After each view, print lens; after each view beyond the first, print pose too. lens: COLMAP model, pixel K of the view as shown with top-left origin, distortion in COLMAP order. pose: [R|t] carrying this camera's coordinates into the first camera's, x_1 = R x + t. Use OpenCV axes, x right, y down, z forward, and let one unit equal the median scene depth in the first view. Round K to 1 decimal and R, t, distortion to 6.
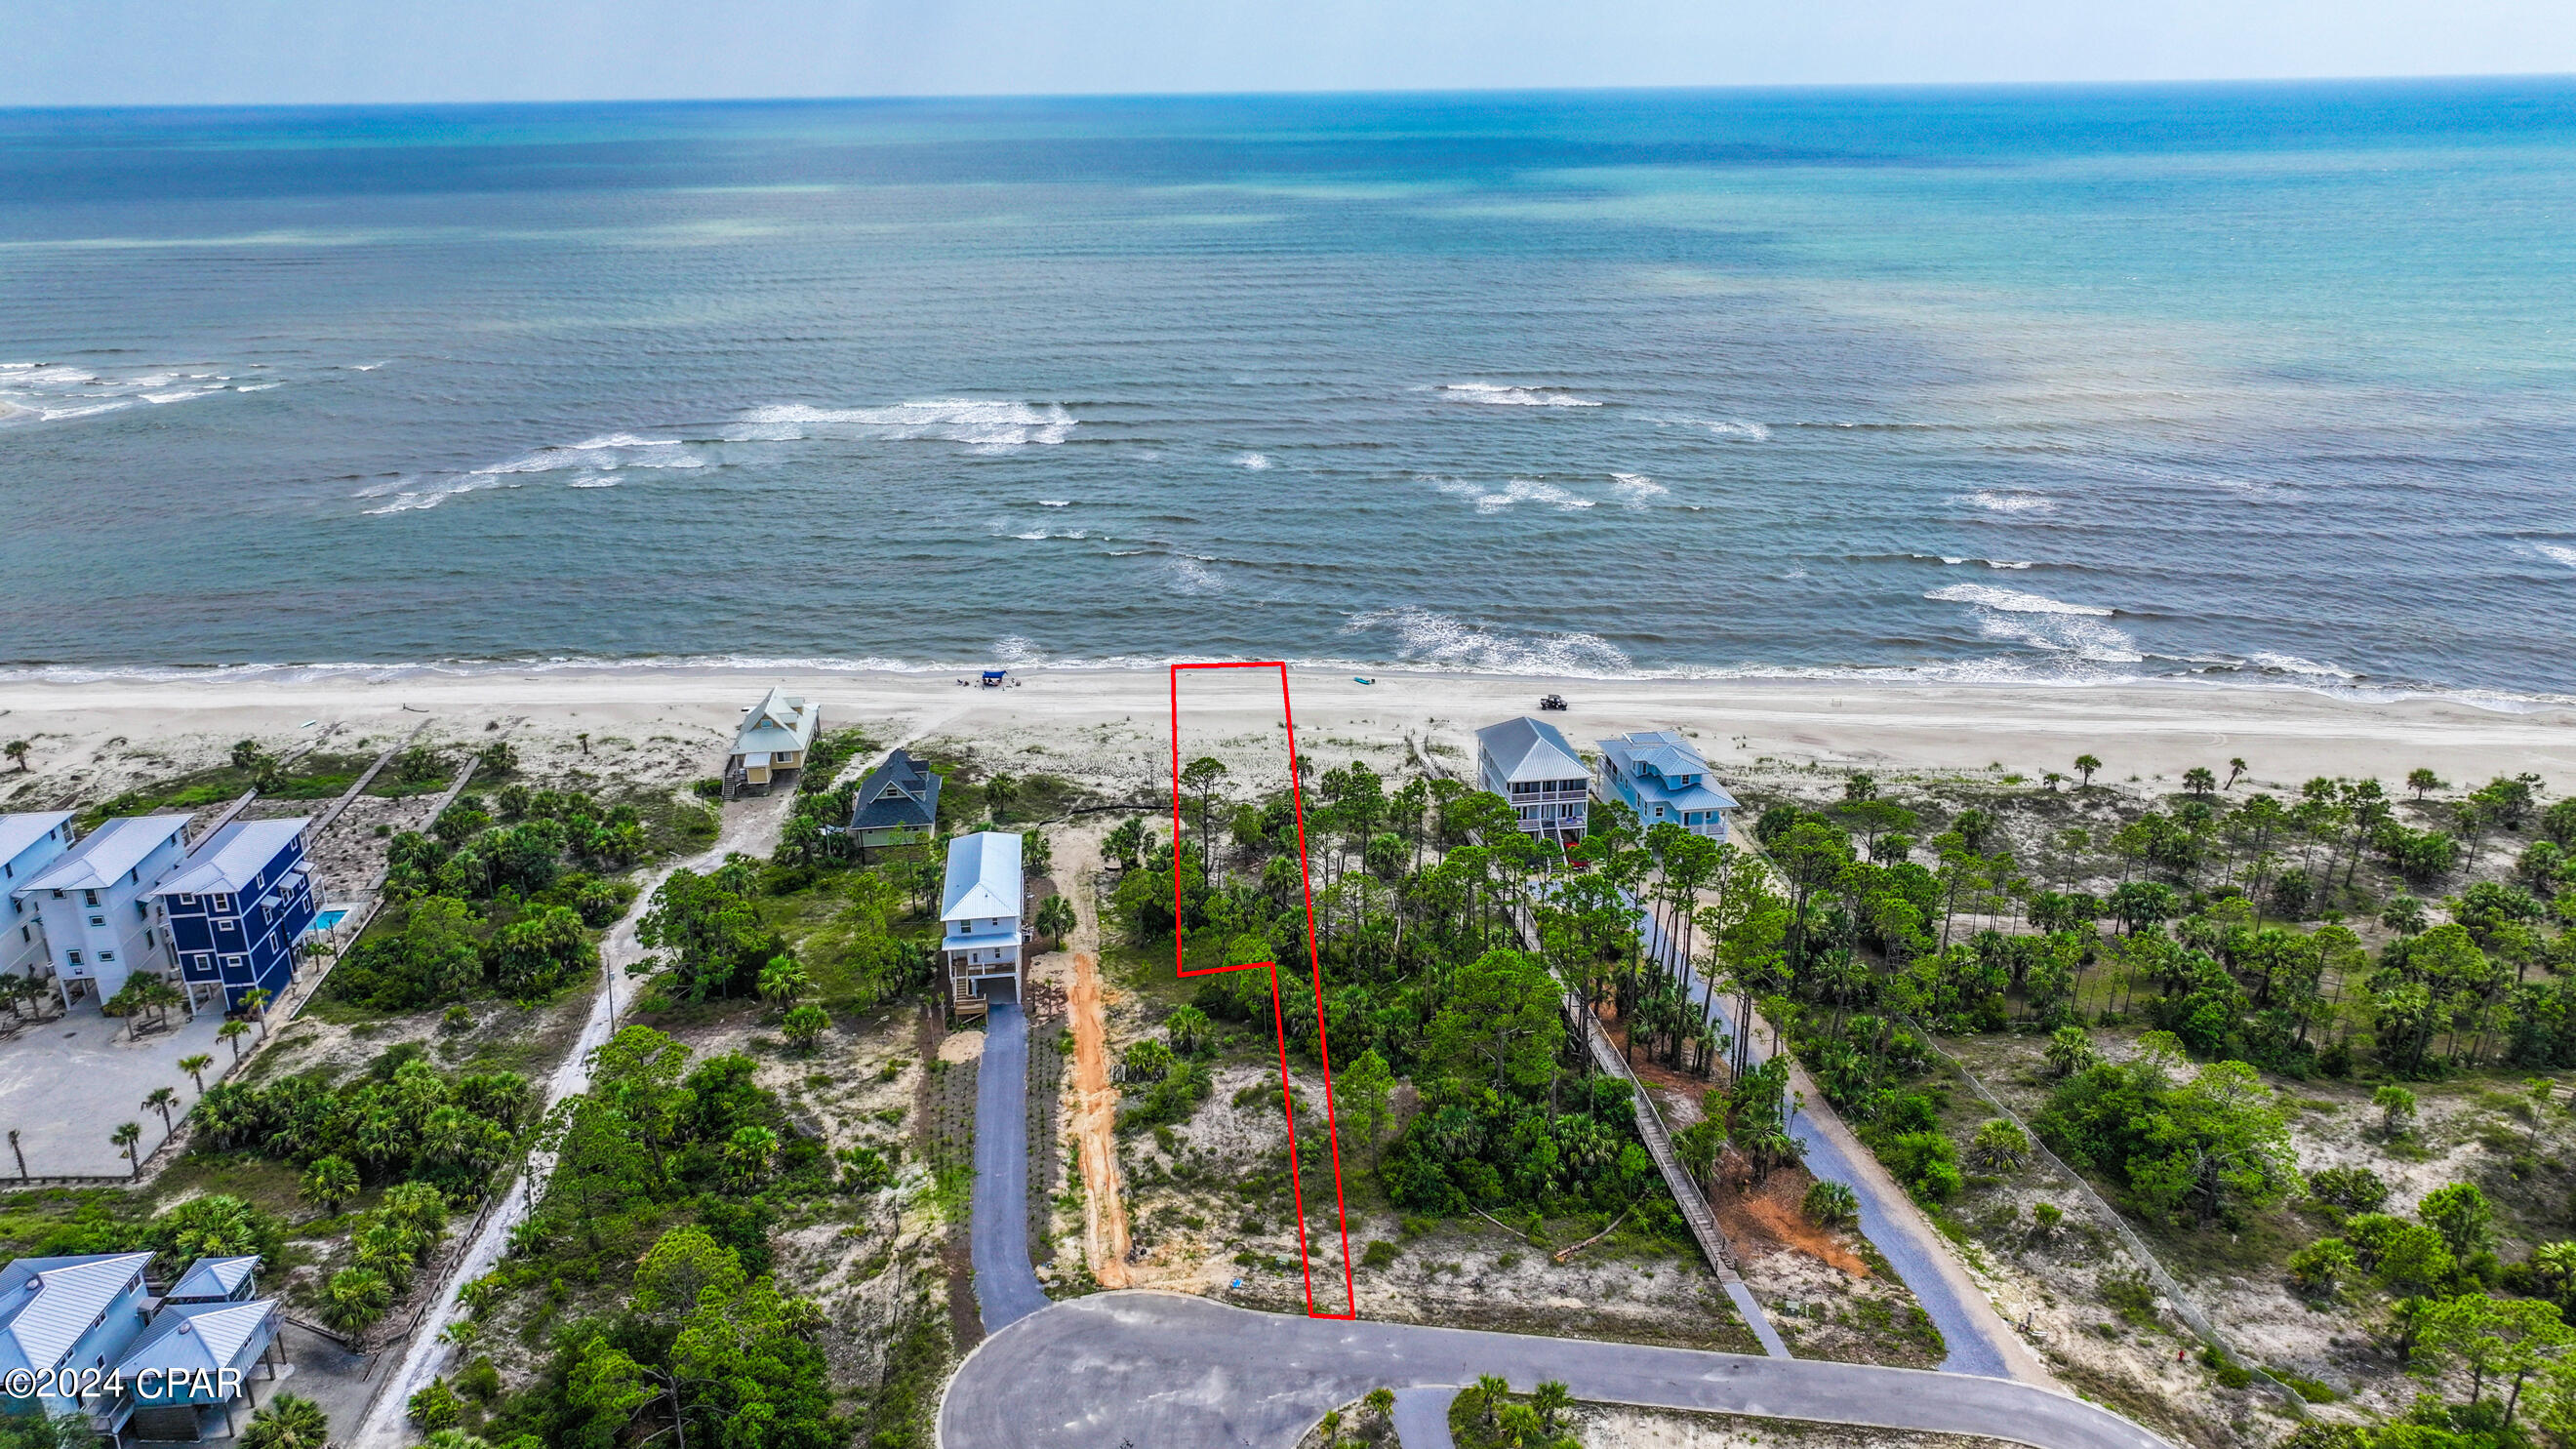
lens RADIAL K [[1812.3, 0, 1299.9], [0, 1812.3, 728.2], [0, 0, 1]] dist [-0.010433, 0.025829]
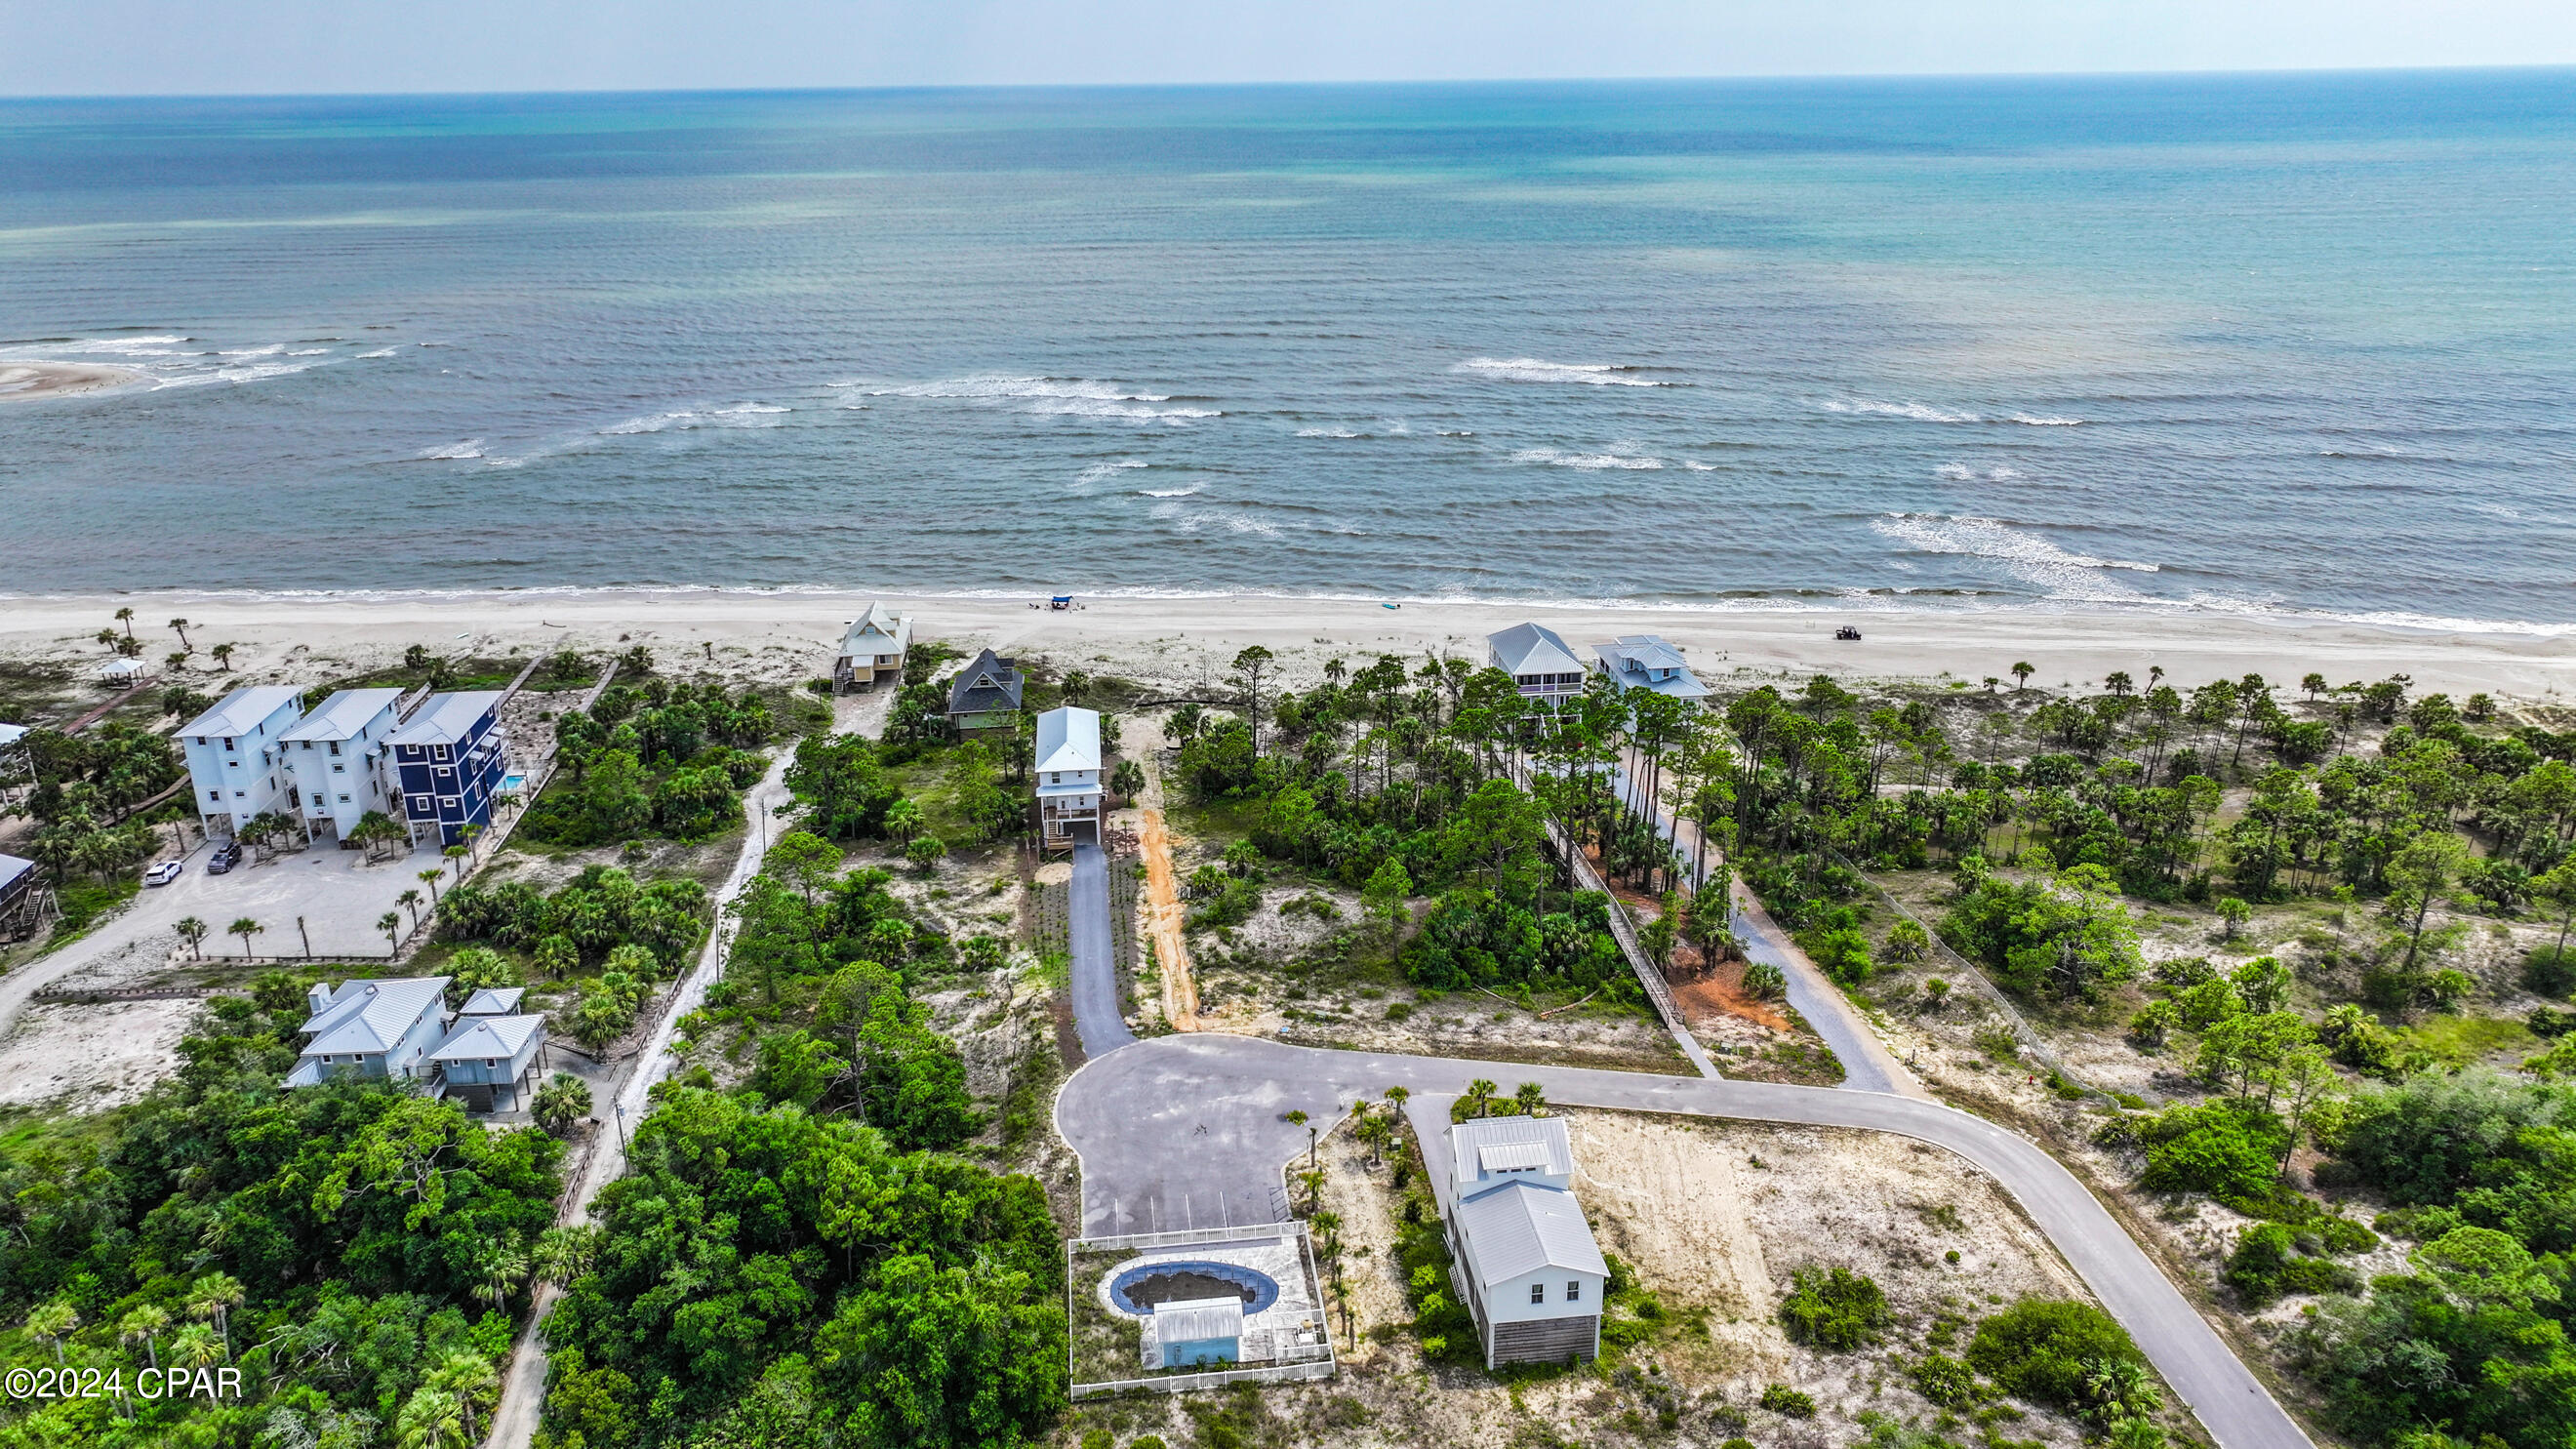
lens RADIAL K [[1812.3, 0, 1299.9], [0, 1812.3, 728.2], [0, 0, 1]] dist [-0.010433, 0.025829]
pose [[0.999861, 0.006367, -0.015437, -0.005152], [-0.006295, 0.999969, 0.004701, 0.075902], [0.015467, -0.004604, 0.999870, -0.211519]]
